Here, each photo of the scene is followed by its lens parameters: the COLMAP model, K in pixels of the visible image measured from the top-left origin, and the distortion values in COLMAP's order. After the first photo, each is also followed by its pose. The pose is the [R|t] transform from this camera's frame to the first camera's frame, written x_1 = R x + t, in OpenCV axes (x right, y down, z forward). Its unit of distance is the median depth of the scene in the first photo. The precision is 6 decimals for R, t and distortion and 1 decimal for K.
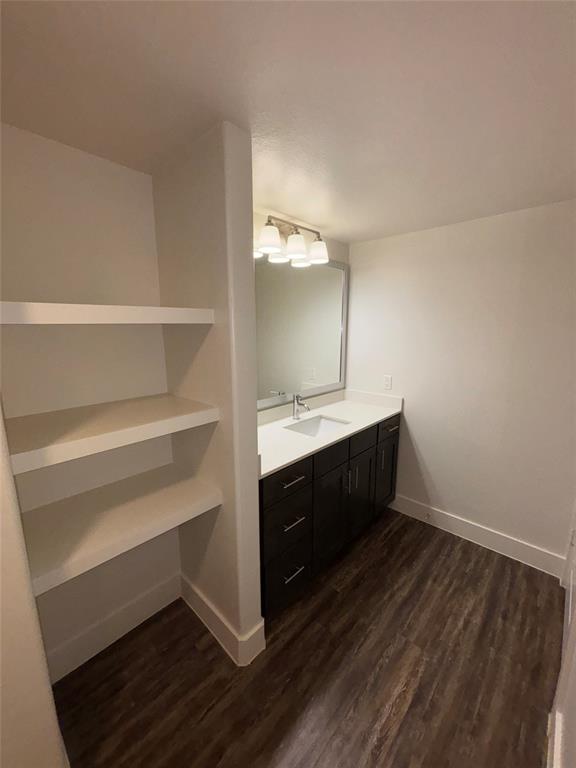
lens RADIAL K [[309.7, 0, 289.8], [0, 309.7, 387.0], [0, 0, 1]] dist [0.001887, 0.001353]
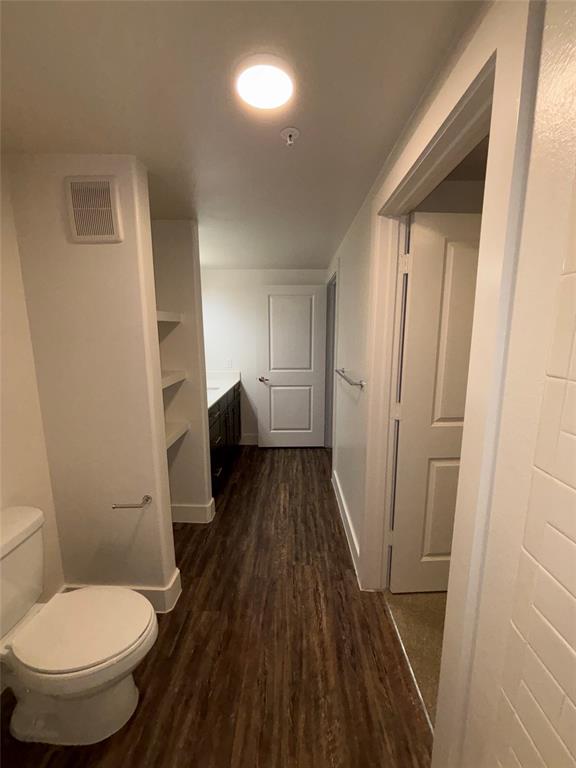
lens RADIAL K [[309.7, 0, 290.2], [0, 309.7, 386.2], [0, 0, 1]] dist [0.001887, 0.001353]
pose [[0.734350, -0.110787, 0.669668, -0.829566], [0.129561, 0.991329, 0.021926, 0.168058], [-0.666291, 0.070662, 0.742337, -0.575042]]
